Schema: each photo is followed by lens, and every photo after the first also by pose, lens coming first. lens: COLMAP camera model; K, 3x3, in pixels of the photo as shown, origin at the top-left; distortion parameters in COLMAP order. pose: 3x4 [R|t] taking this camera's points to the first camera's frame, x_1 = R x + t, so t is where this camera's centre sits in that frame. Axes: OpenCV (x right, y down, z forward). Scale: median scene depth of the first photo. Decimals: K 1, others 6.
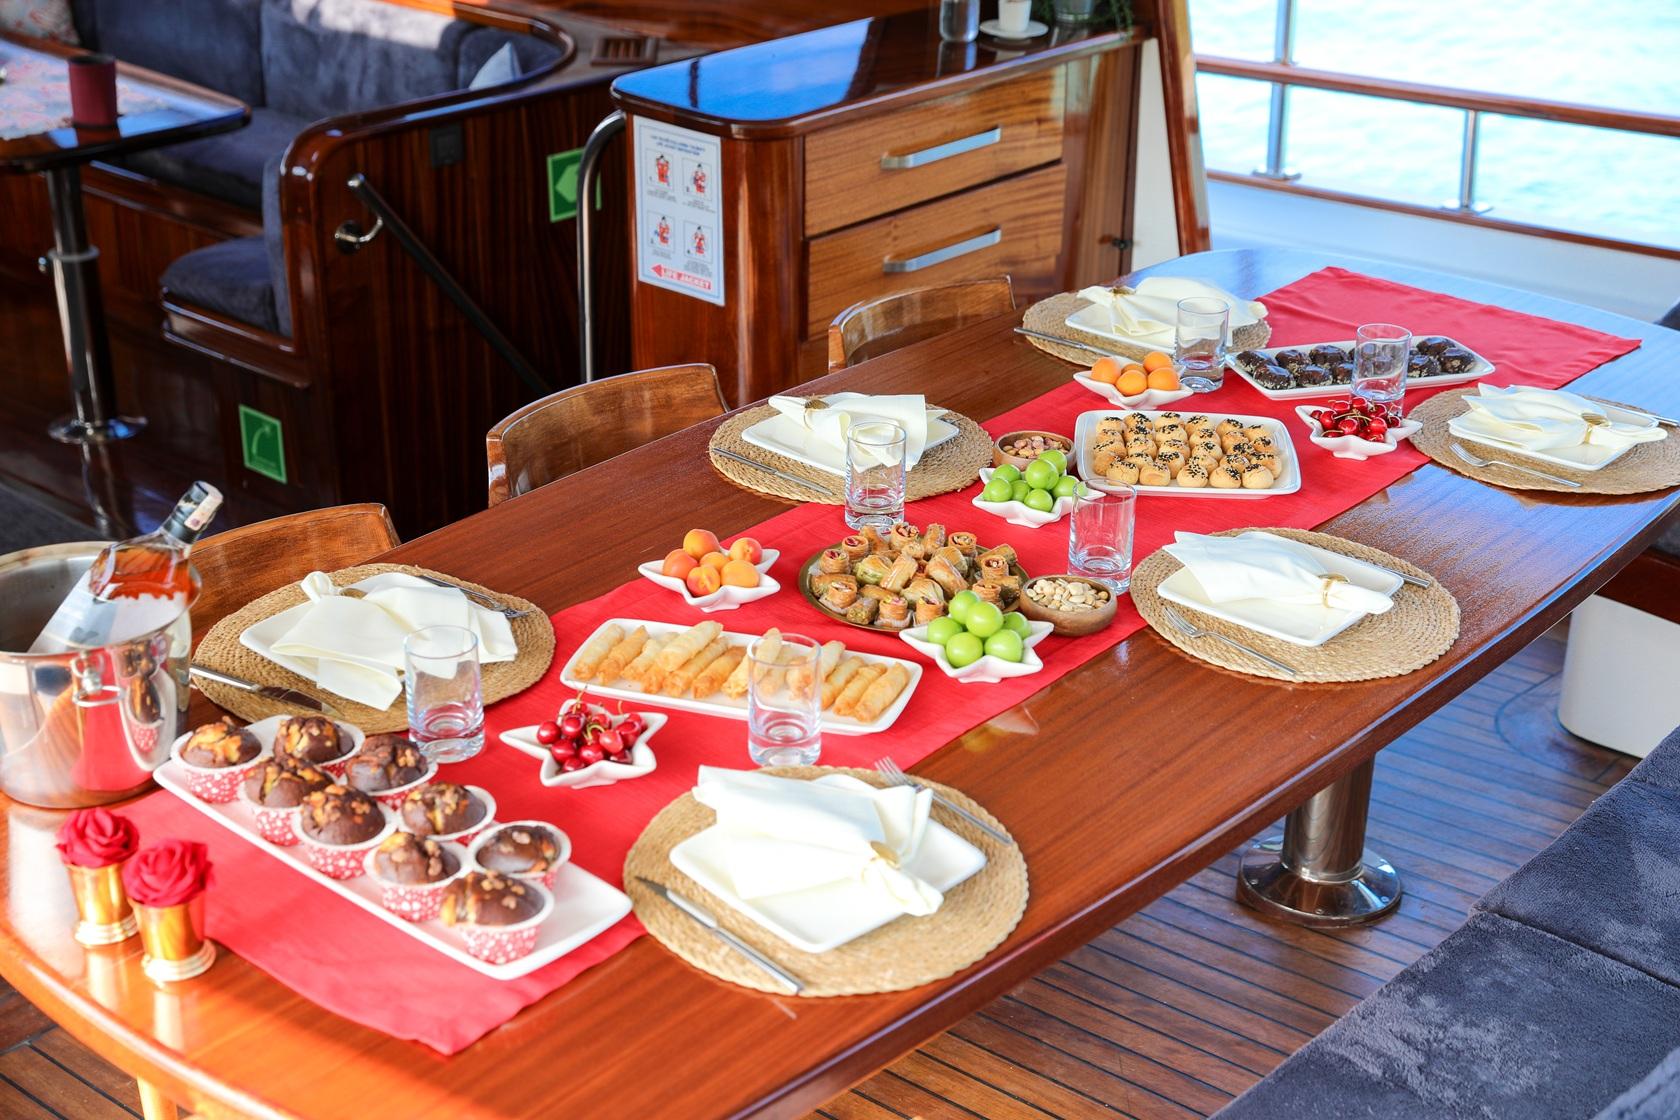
lens RADIAL K [[2656.9, 0, 840.0], [0, 2656.9, 560.0], [0, 0, 1]] dist [-0.040034, 0.941129]
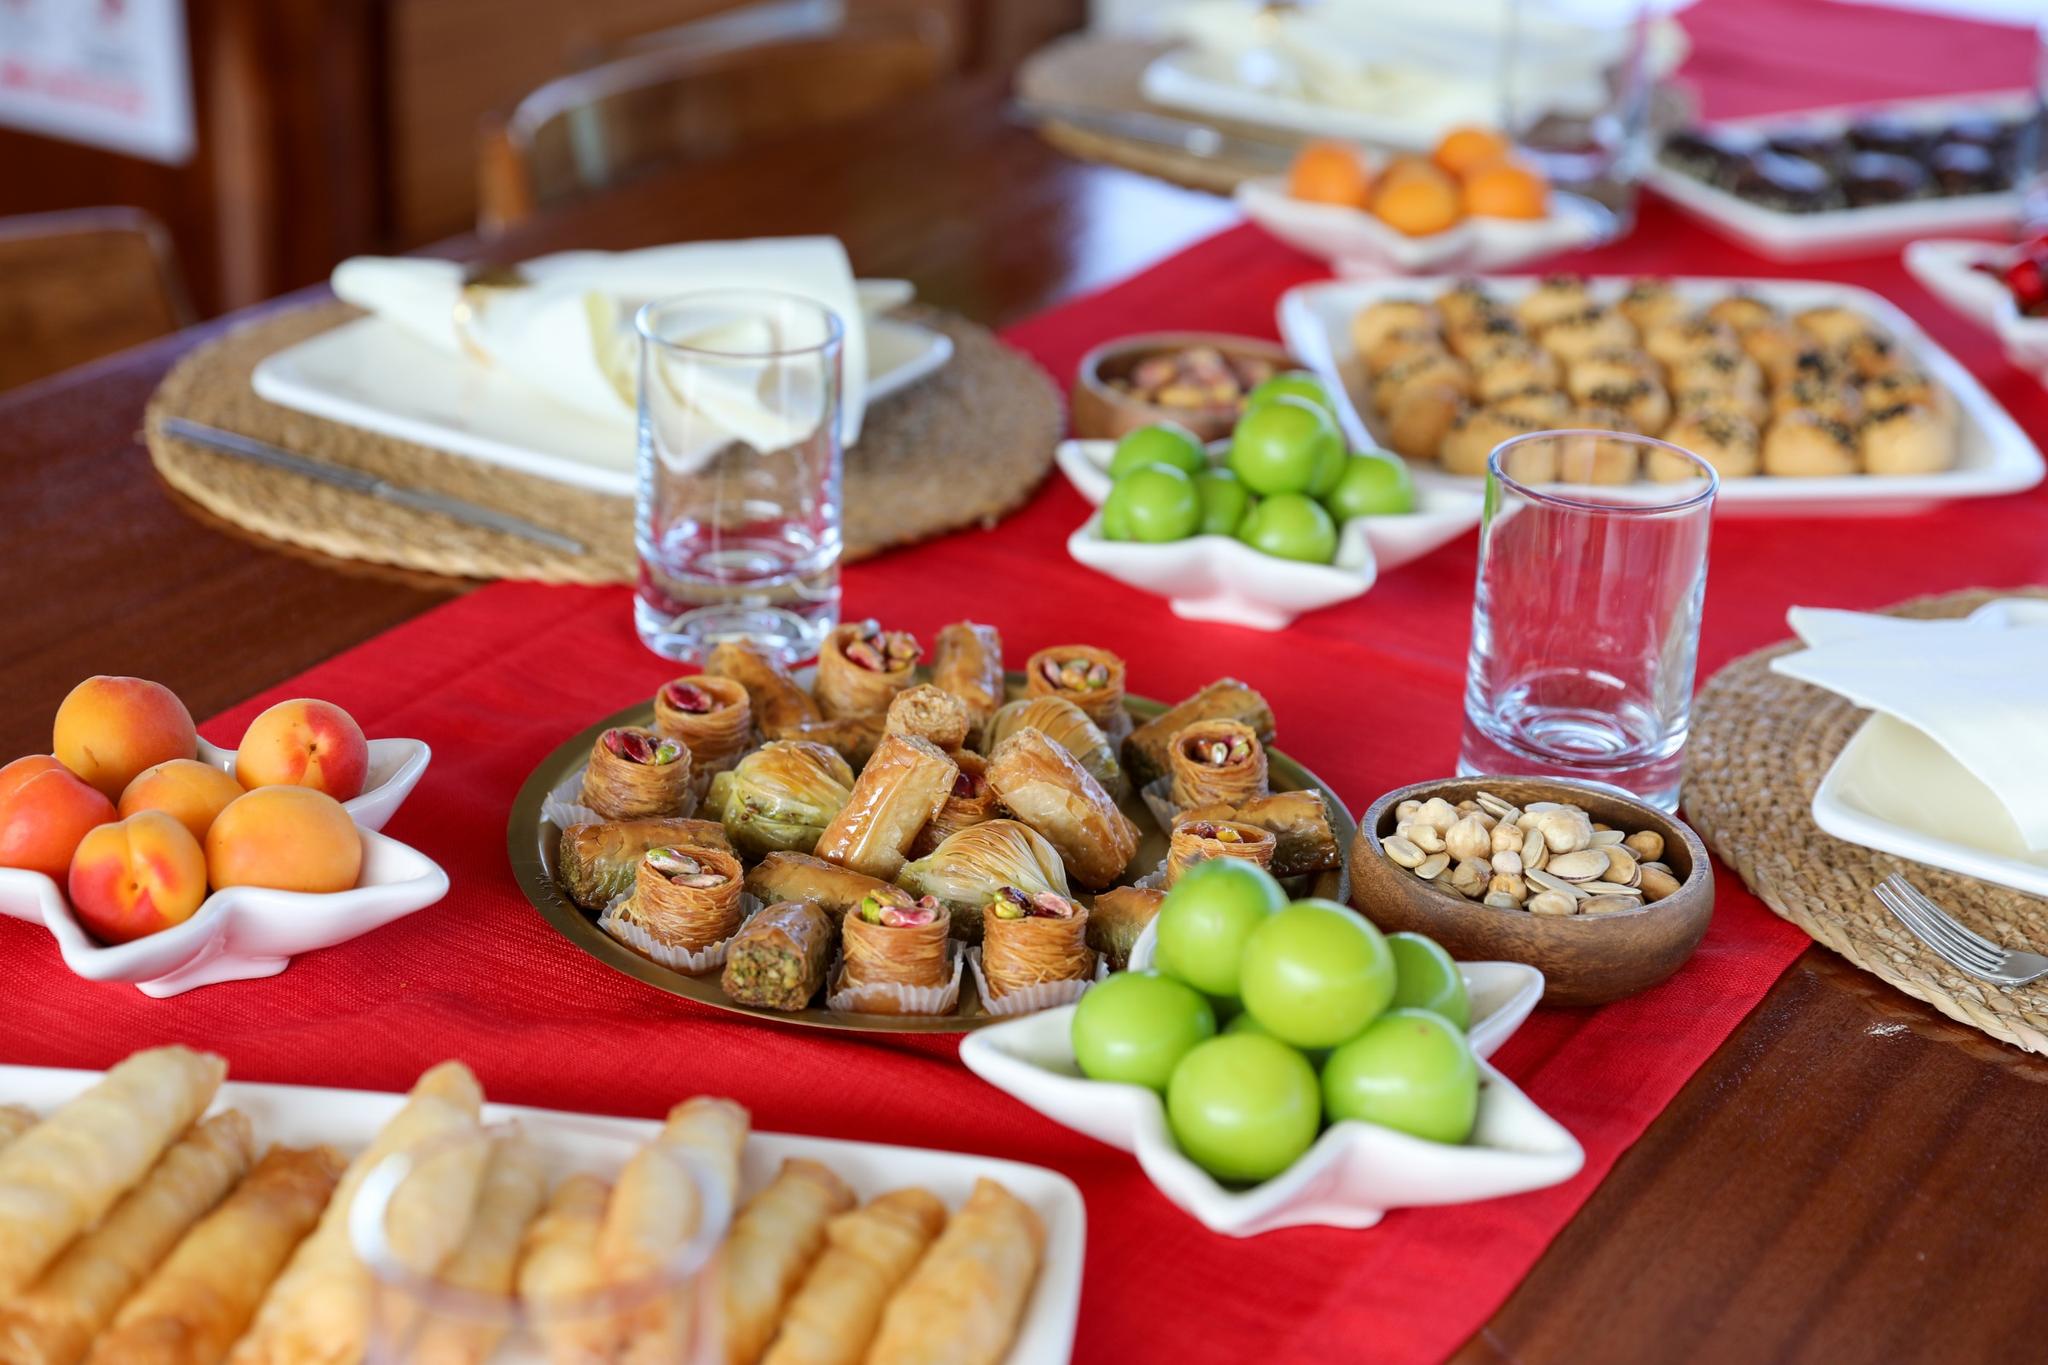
lens RADIAL K [[3238.9, 0, 1024.0], [0, 3238.9, 682.5], [0, 0, 1]] dist [-0.040034, 0.941129]
pose [[0.978425, -0.046545, 0.201292, -0.029944], [0.051000, 0.998554, -0.016998, -0.000911], [-0.200210, 0.026897, 0.979384, 0.673348]]
